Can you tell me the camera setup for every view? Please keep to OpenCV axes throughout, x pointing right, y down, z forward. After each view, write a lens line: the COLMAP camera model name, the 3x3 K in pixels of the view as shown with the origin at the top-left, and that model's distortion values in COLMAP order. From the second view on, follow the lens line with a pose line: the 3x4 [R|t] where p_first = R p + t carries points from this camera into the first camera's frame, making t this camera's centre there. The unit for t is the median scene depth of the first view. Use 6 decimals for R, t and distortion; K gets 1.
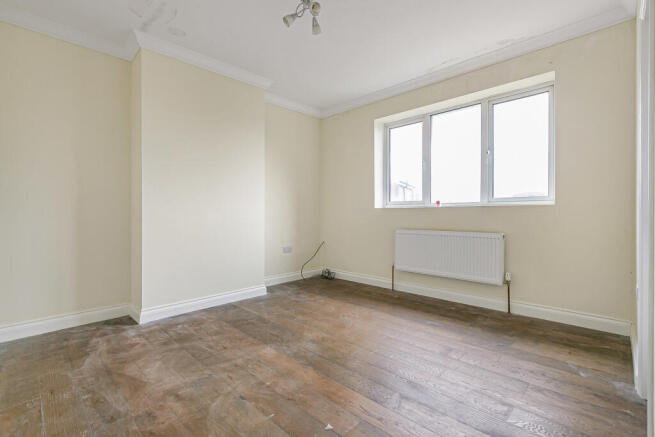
lens RADIAL K [[253.2, 0, 327.5], [0, 253.2, 218.5], [0, 0, 1]] dist [-0.001030, -0.000076]
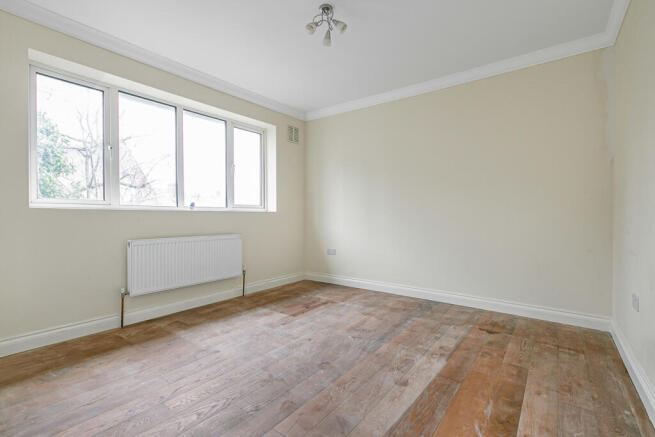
lens RADIAL K [[300.7, 0, 328.4], [0, 300.7, 217.2], [0, 0, 1]] dist [0.002203, 0.000095]
pose [[-0.048997, 0.004087, 0.998791, -0.851890], [0.024380, 0.999699, -0.002894, -0.006313], [-0.998501, 0.024209, -0.049082, 0.665762]]
